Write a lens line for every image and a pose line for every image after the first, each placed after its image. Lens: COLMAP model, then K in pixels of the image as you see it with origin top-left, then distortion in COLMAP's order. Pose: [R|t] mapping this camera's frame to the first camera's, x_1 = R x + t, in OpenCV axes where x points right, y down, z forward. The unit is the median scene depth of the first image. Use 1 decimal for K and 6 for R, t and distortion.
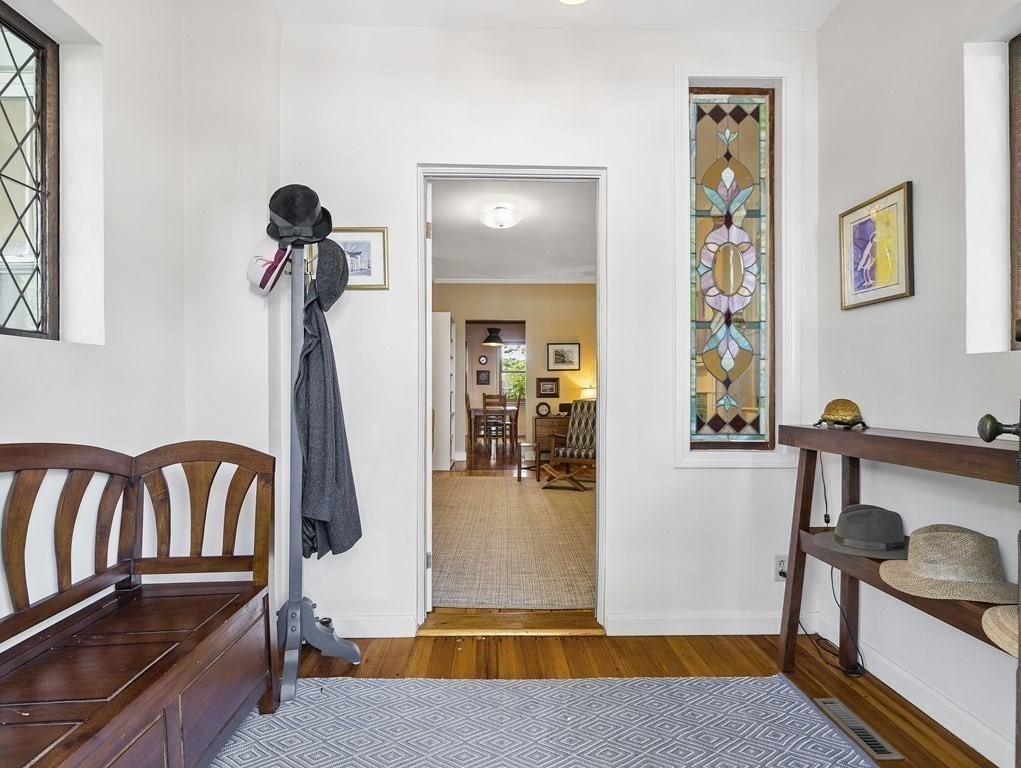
lens RADIAL K [[493.3, 0, 506.7], [0, 493.3, 383.2], [0, 0, 1]] dist [-0.000159, 0.000523]
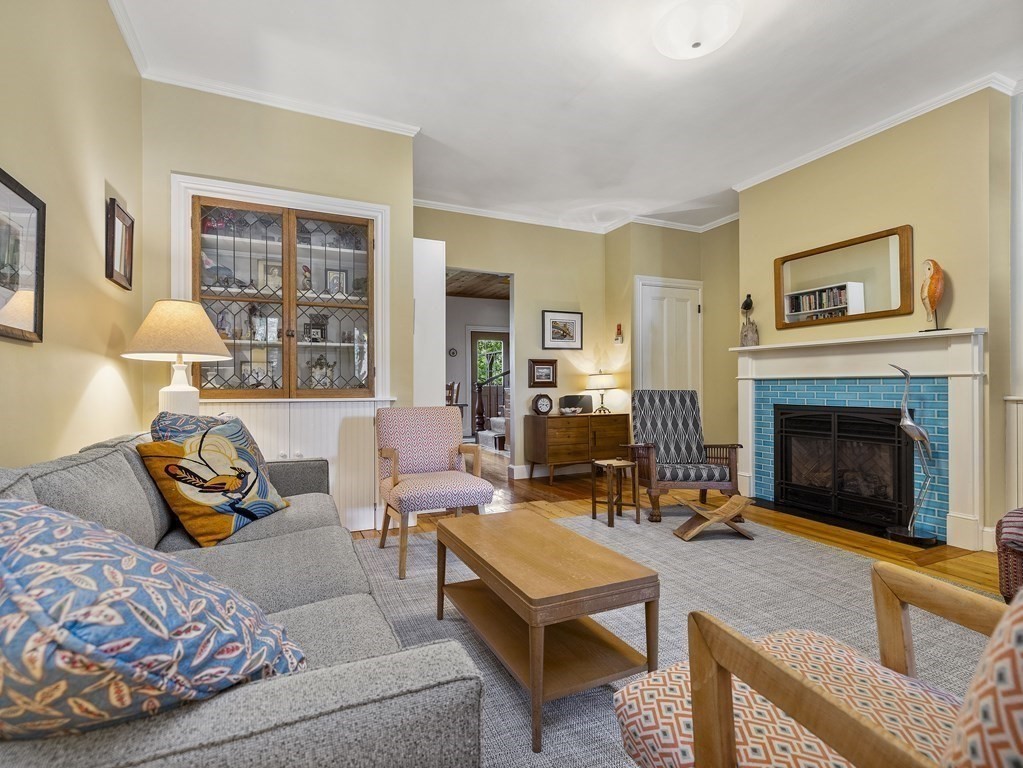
lens RADIAL K [[488.5, 0, 511.5], [0, 488.5, 384.0], [0, 0, 1]] dist [0.000535, 0.000307]
pose [[0.922338, -0.000742, 0.386384, -0.226967], [-0.005390, 0.999876, 0.014786, 0.014217], [-0.386347, -0.015720, 0.922220, 0.376191]]
